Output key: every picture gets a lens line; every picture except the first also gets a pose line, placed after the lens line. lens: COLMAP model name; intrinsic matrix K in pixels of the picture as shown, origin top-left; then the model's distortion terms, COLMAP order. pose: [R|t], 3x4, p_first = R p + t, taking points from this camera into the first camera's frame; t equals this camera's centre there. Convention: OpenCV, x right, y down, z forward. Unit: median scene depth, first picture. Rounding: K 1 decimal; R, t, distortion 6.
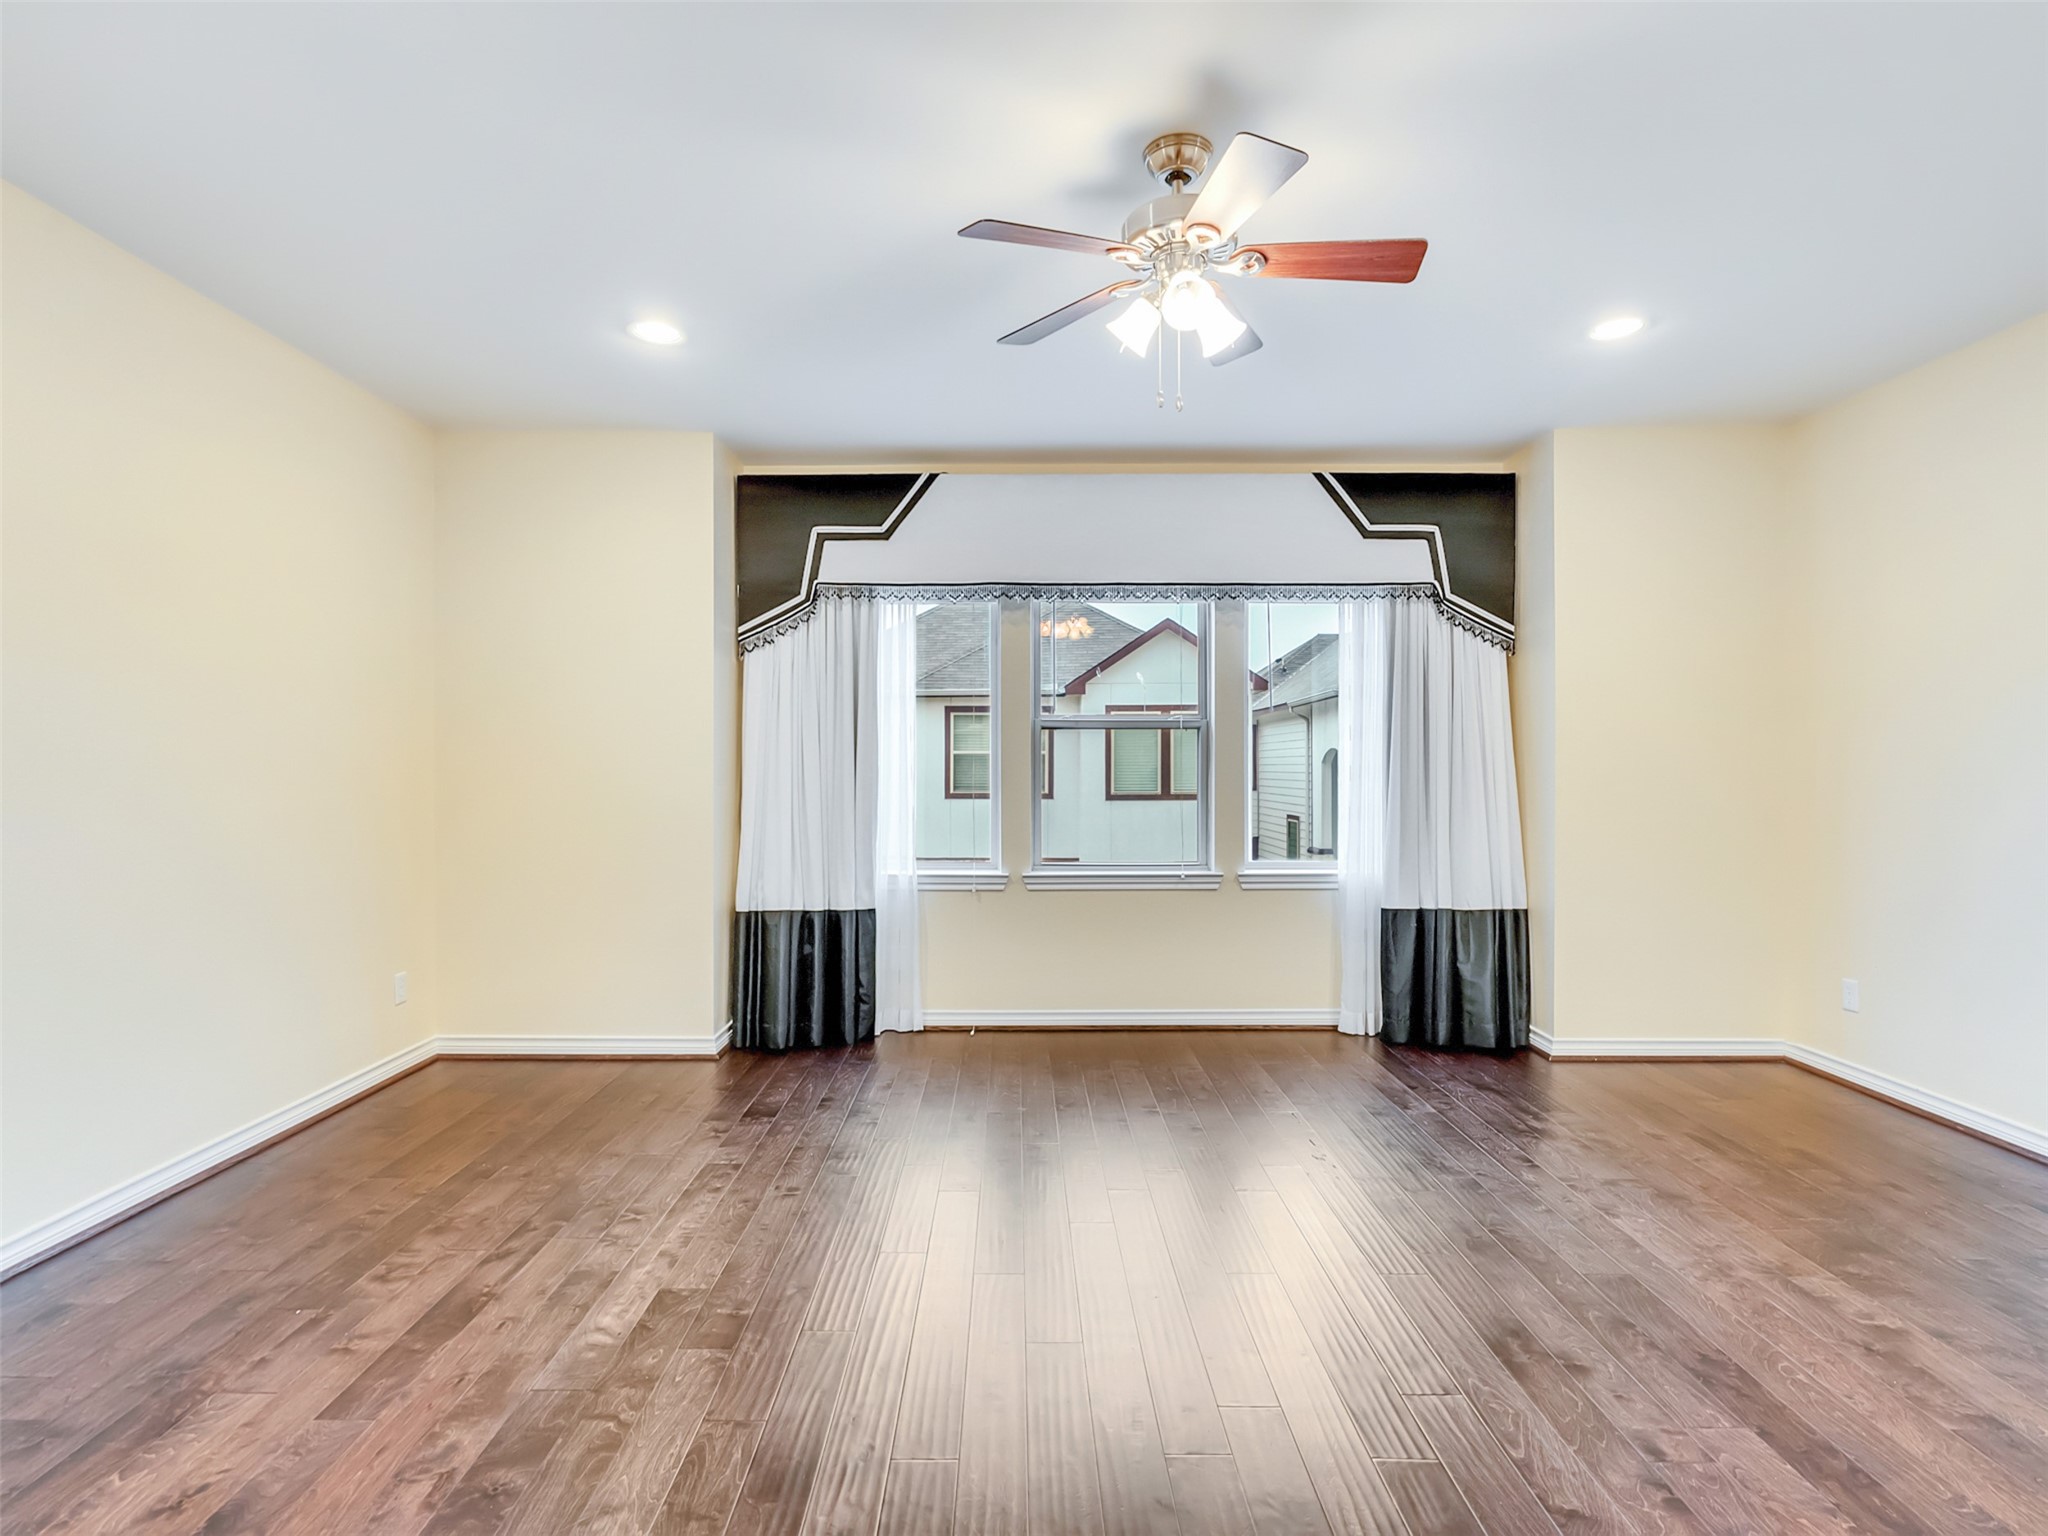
lens RADIAL K [[1045.1, 0, 1009.0], [0, 1045.1, 771.7], [0, 0, 1]] dist [-0.003149, 0.001854]
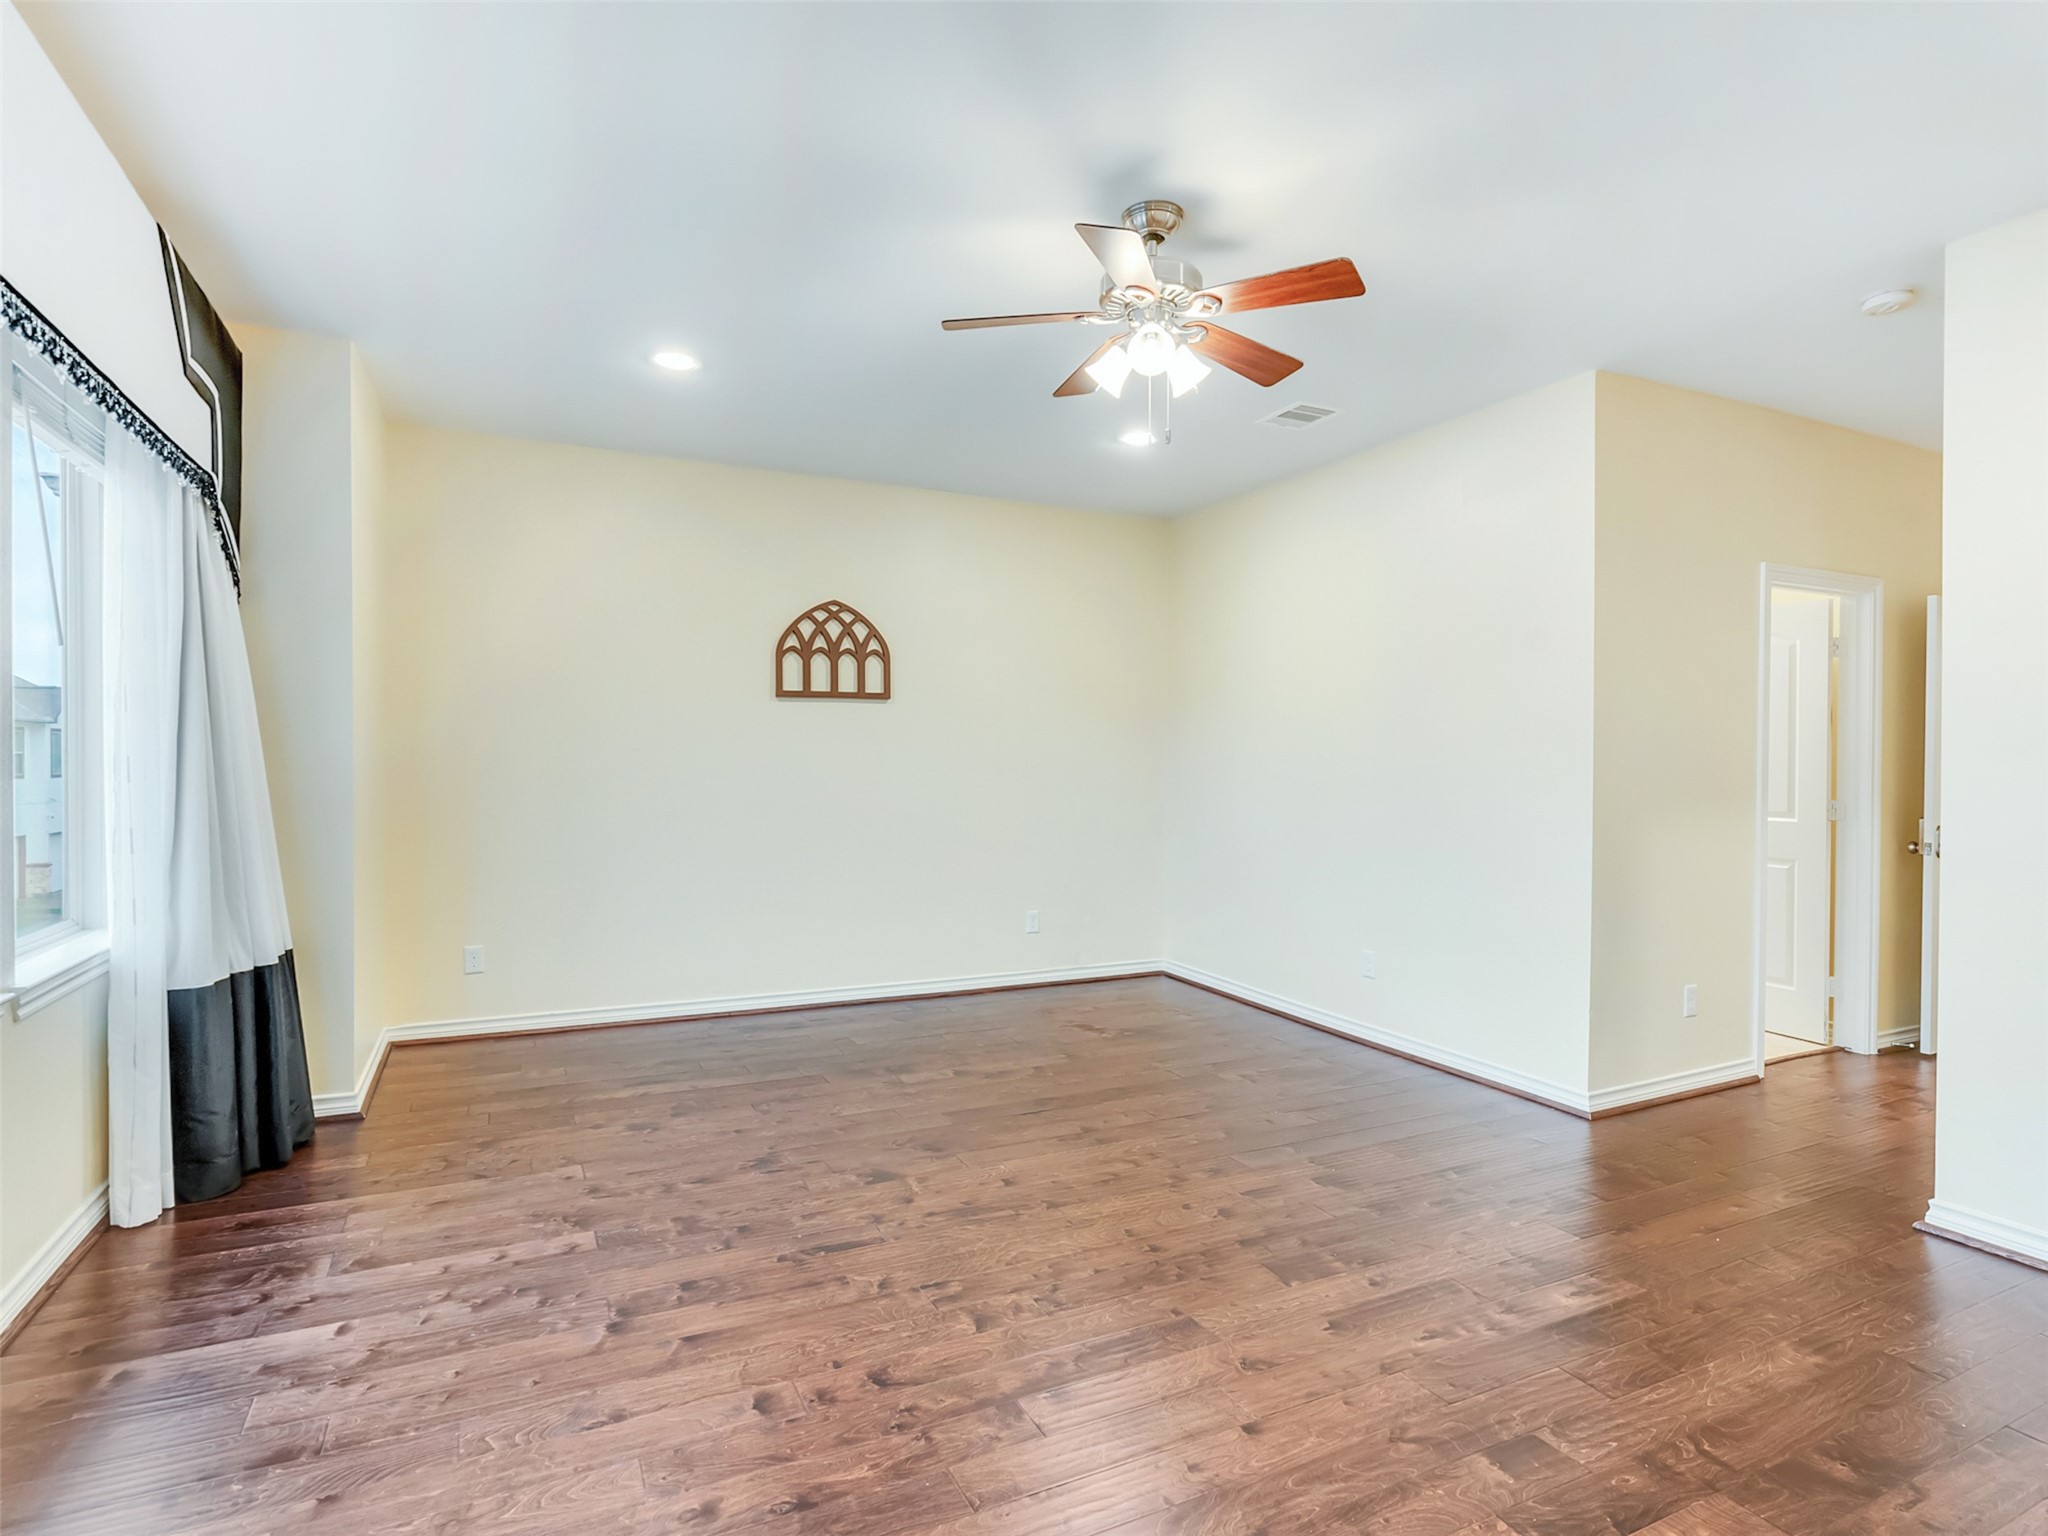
lens RADIAL K [[1045.1, 0, 1009.0], [0, 1045.1, 771.7], [0, 0, 1]] dist [-0.003149, 0.001854]
pose [[-0.440660, -0.012540, 0.897587, -0.839775], [-0.000785, 0.999907, 0.013585, -0.012828], [-0.897674, 0.005282, -0.440629, 1.758444]]
